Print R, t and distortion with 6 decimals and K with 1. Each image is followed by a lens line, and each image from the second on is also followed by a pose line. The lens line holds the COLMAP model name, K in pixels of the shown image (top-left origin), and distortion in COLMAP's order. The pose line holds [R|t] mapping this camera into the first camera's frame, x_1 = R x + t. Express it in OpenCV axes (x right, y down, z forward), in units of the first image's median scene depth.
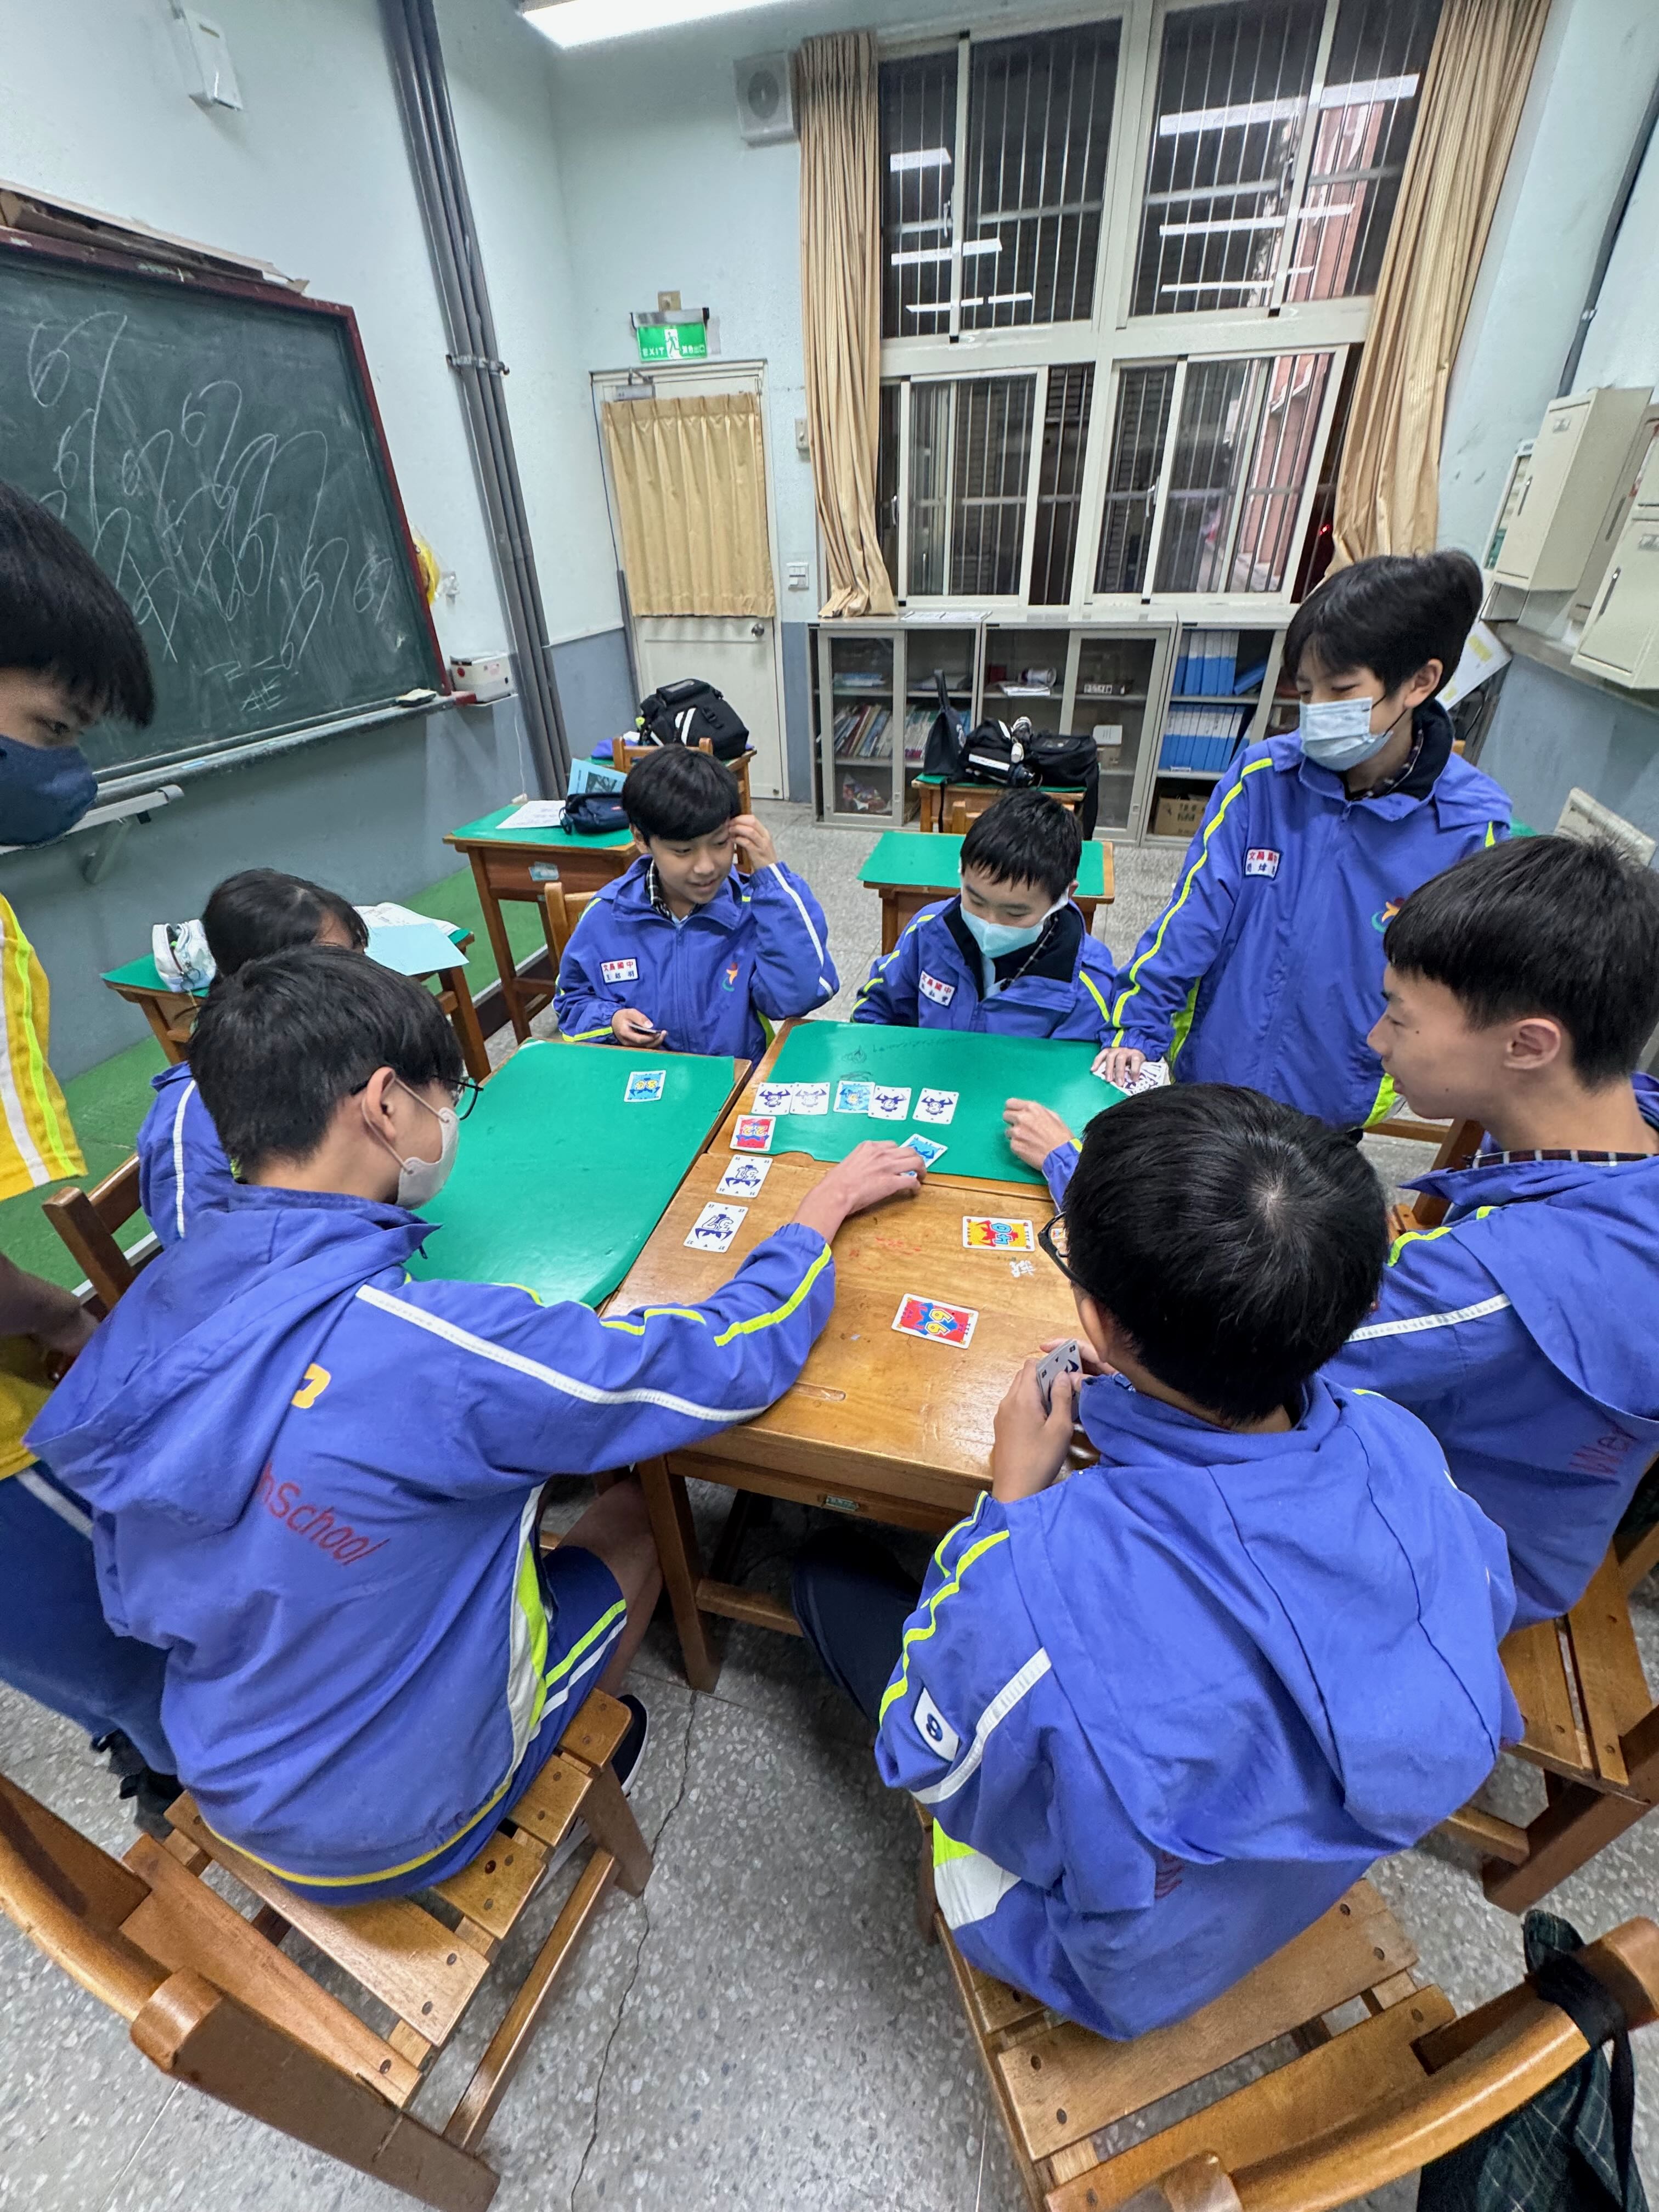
lens RADIAL K [[886.4, 0, 848.5], [0, 886.4, 1121.0], [0, 0, 1]] dist [-0.017522, 0.001829]
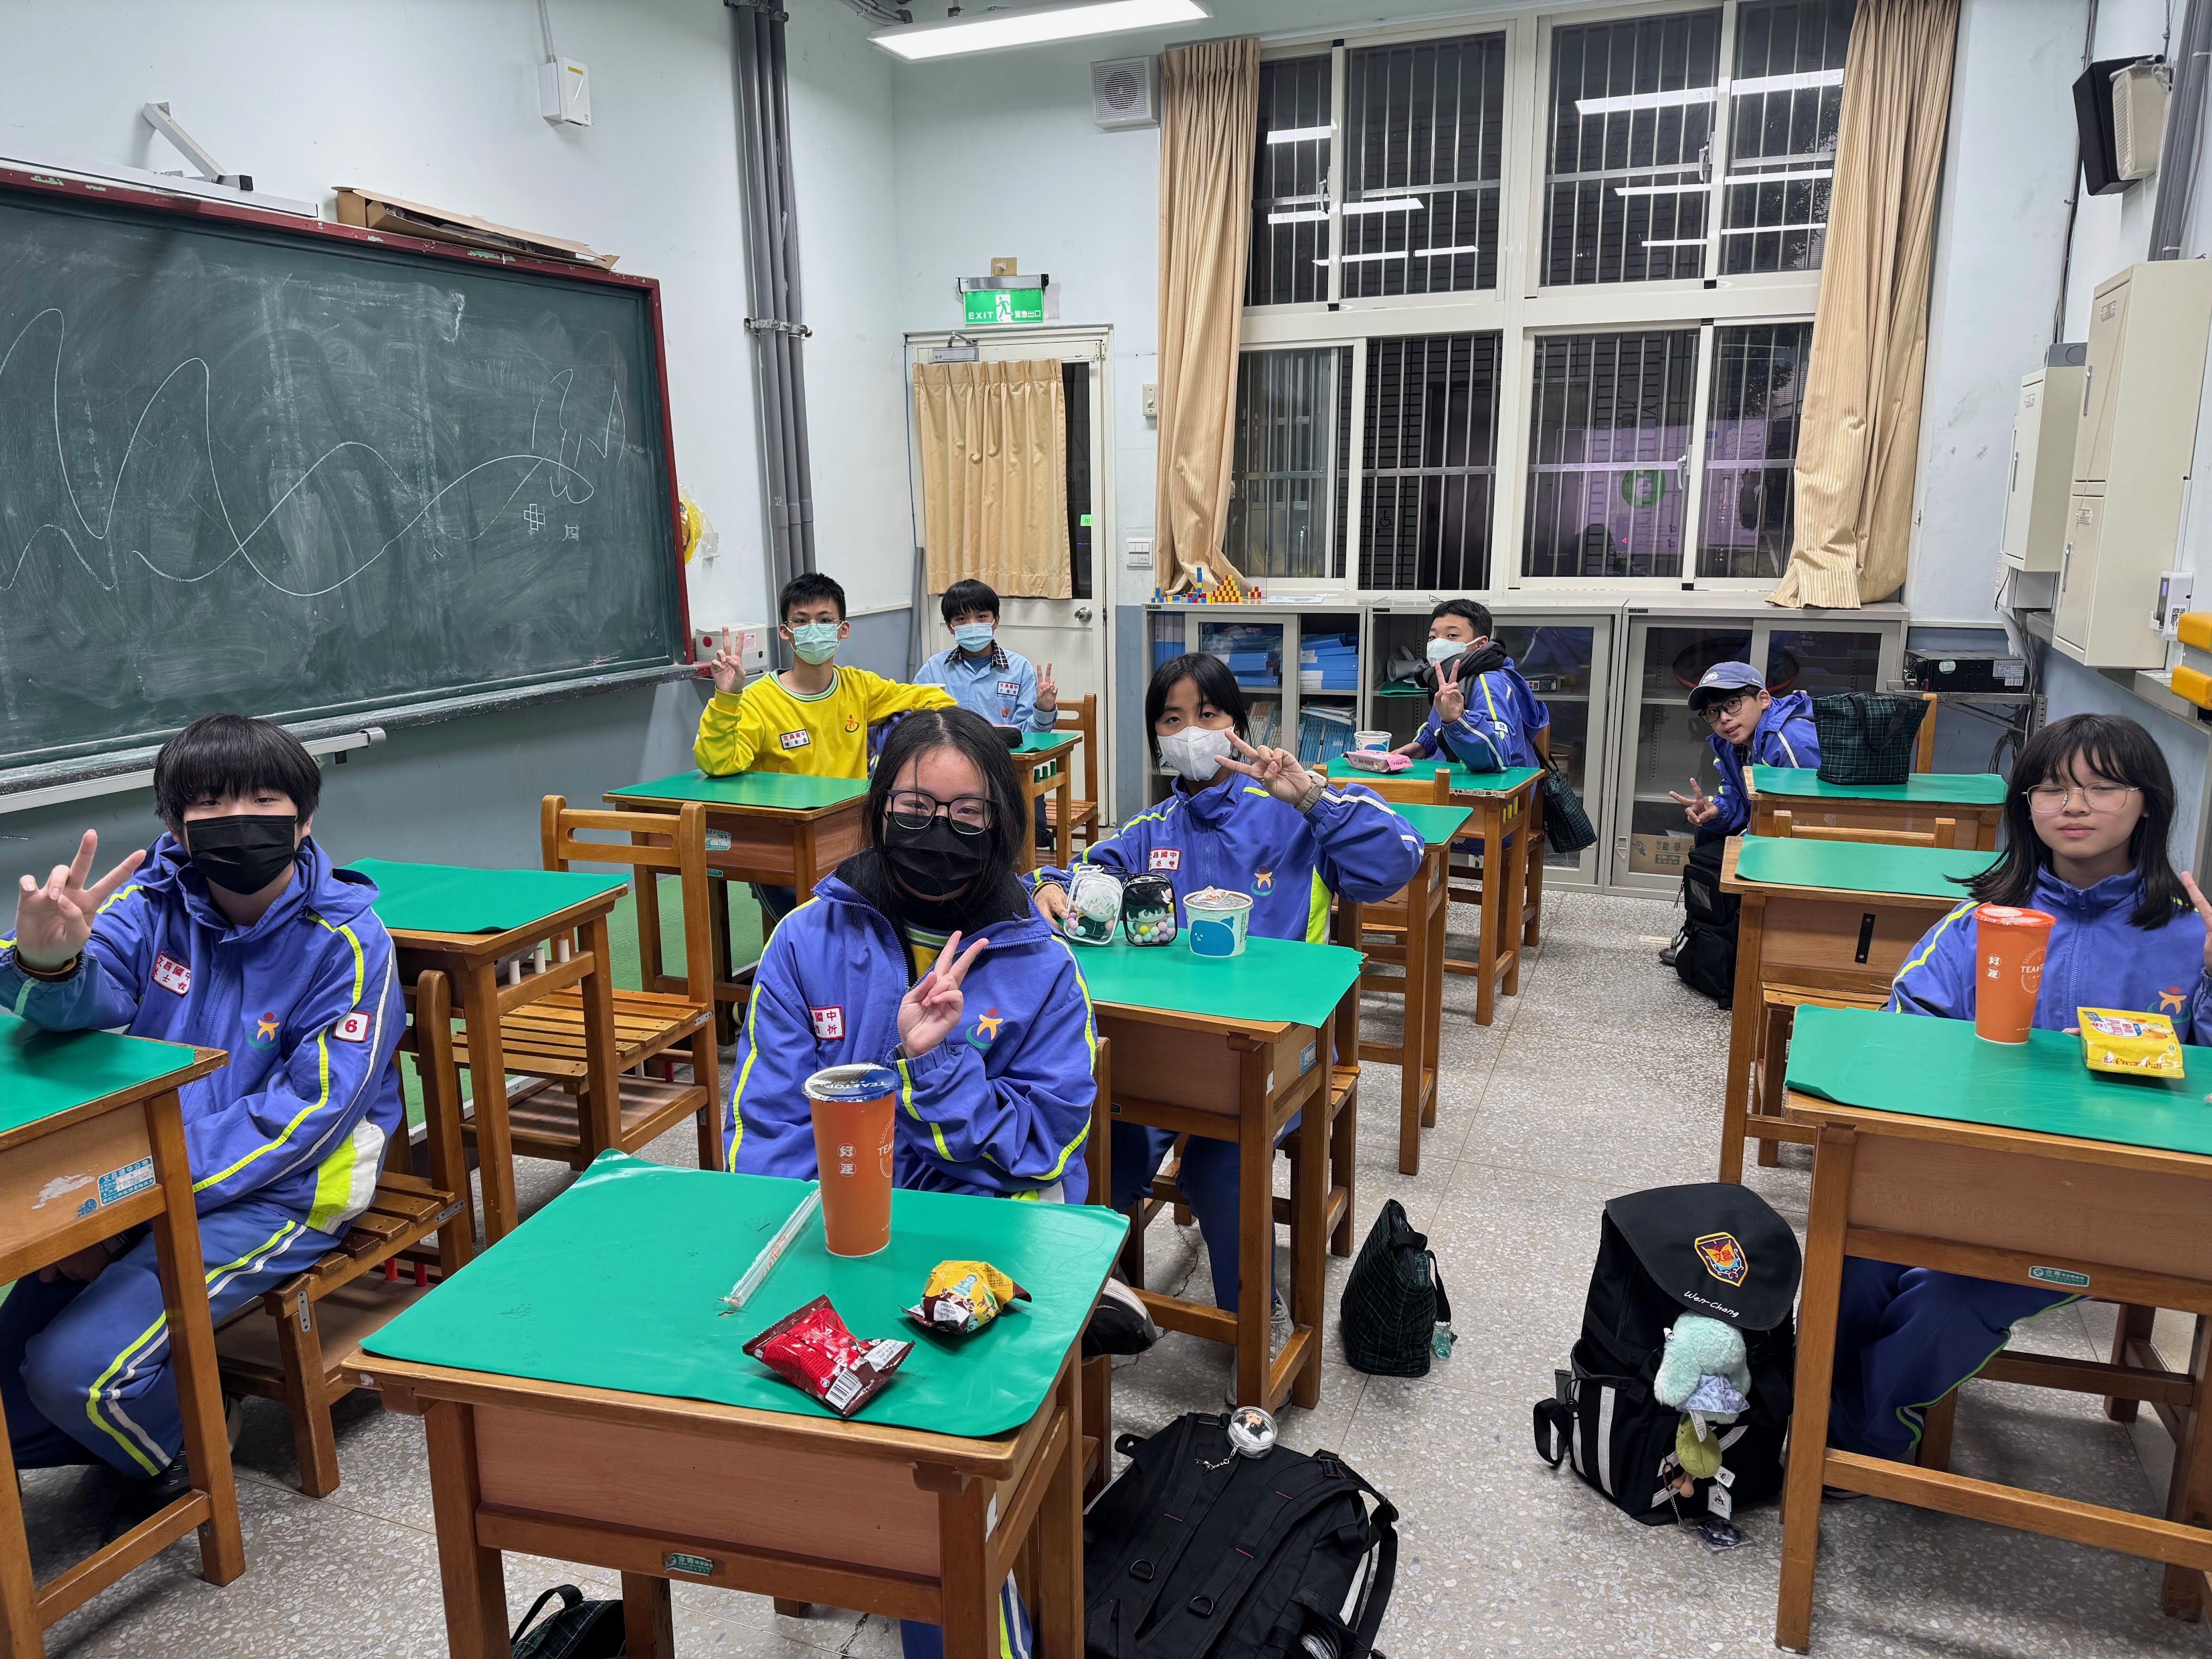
lens RADIAL K [[1553.4, 0, 1146.1], [0, 1553.4, 838.1], [0, 0, 1]] dist [0.024455, -0.020518]
pose [[0.996955, 0.031035, -0.071534, 0.067971], [-0.055460, 0.927088, -0.370719, 0.159933], [0.054813, 0.373557, 0.925986, -0.226588]]
